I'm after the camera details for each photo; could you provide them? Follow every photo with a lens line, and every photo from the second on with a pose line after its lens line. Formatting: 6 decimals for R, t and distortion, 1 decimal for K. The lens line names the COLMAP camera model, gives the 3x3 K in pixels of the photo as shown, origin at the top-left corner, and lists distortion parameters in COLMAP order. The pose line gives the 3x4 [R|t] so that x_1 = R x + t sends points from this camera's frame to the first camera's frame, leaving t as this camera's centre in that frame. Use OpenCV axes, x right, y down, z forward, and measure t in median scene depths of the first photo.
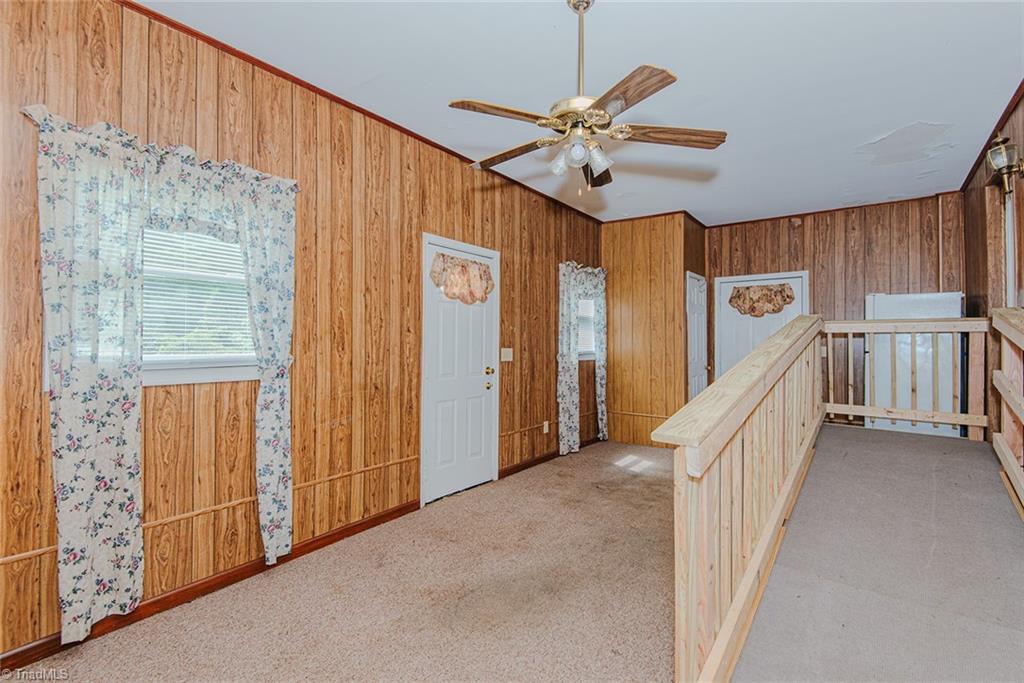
lens RADIAL K [[464.2, 0, 492.4], [0, 464.2, 340.5], [0, 0, 1]] dist [0.018666, -0.012627]
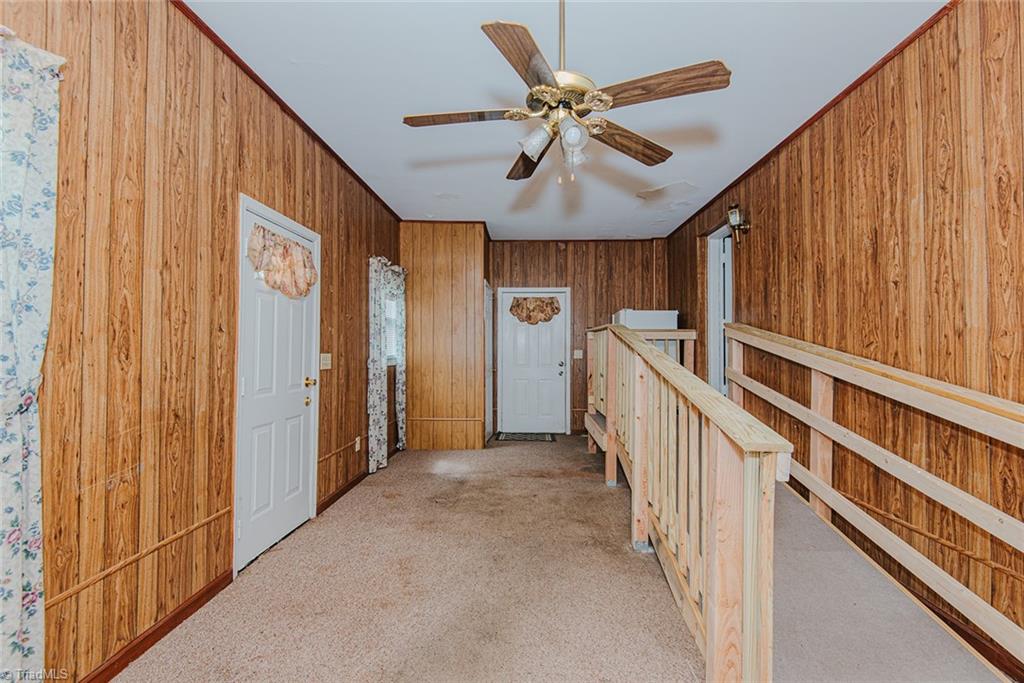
lens RADIAL K [[464.2, 0, 503.9], [0, 464.2, 339.9], [0, 0, 1]] dist [0.018666, -0.012627]
pose [[0.819852, 0.009945, 0.572489, -0.226040], [-0.004395, 0.999929, -0.011077, 0.000032], [-0.572559, 0.006566, 0.819837, 0.176305]]
